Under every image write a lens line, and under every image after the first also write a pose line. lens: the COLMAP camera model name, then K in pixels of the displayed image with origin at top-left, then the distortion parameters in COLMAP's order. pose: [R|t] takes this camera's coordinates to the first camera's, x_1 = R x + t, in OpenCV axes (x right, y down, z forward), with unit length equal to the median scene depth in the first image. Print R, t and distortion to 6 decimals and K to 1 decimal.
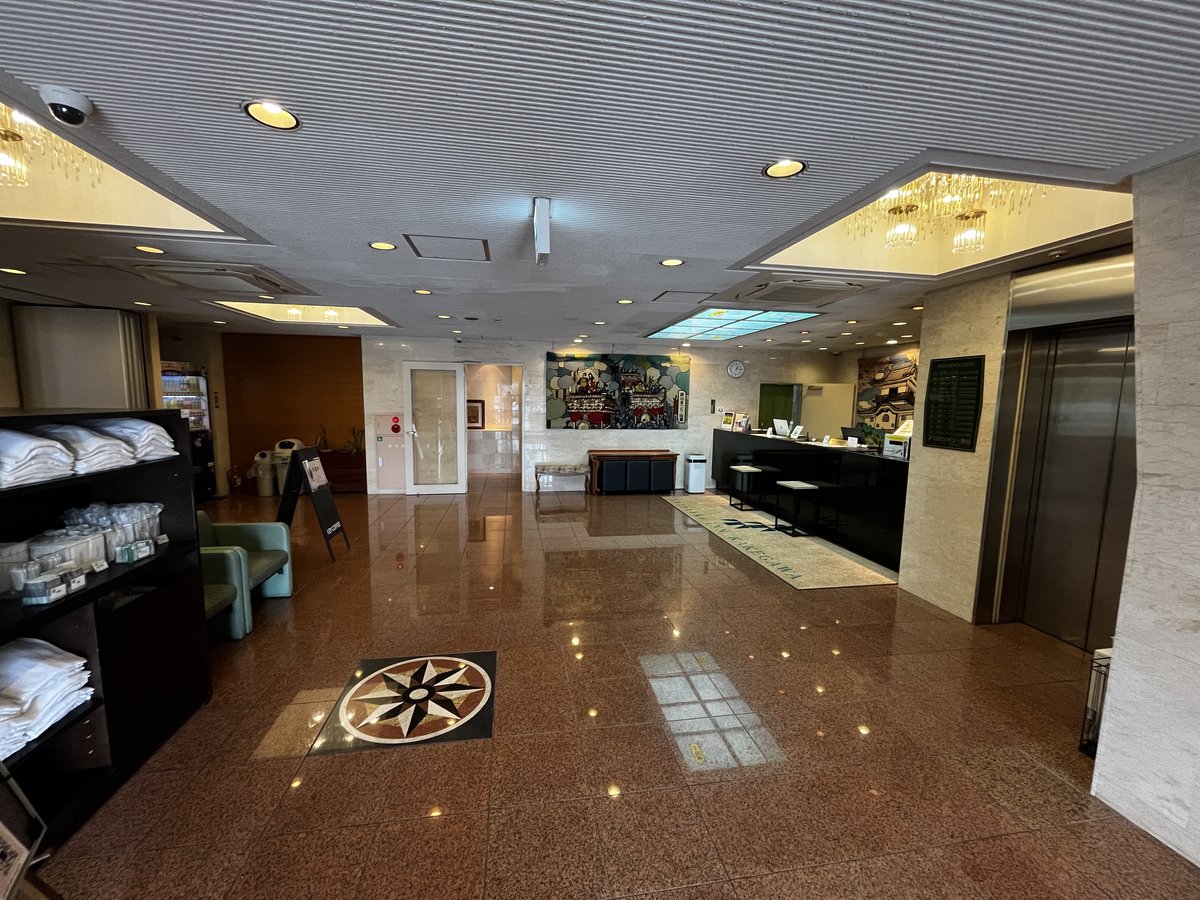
lens RADIAL K [[484.0, 0, 596.8], [0, 484.0, 451.2], [0, 0, 1]] dist [0.002061, 0.000100]
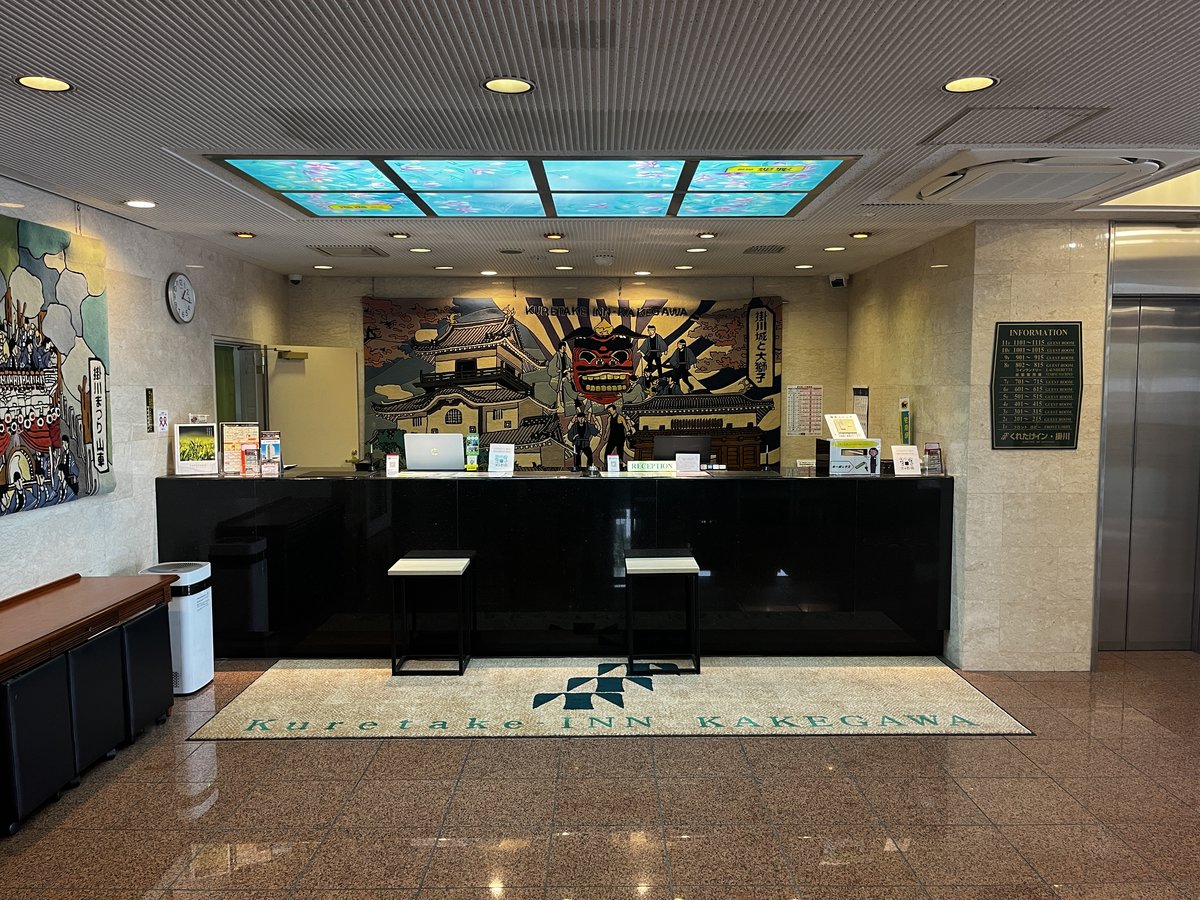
lens RADIAL K [[918.3, 0, 601.5], [0, 918.3, 455.7], [0, 0, 1]] dist [0.053592, -0.079900]
pose [[0.165127, -0.093539, 0.981827, -0.455837], [0.114449, 0.990584, 0.075125, -0.108085], [-0.979609, 0.099964, 0.174277, 0.878941]]
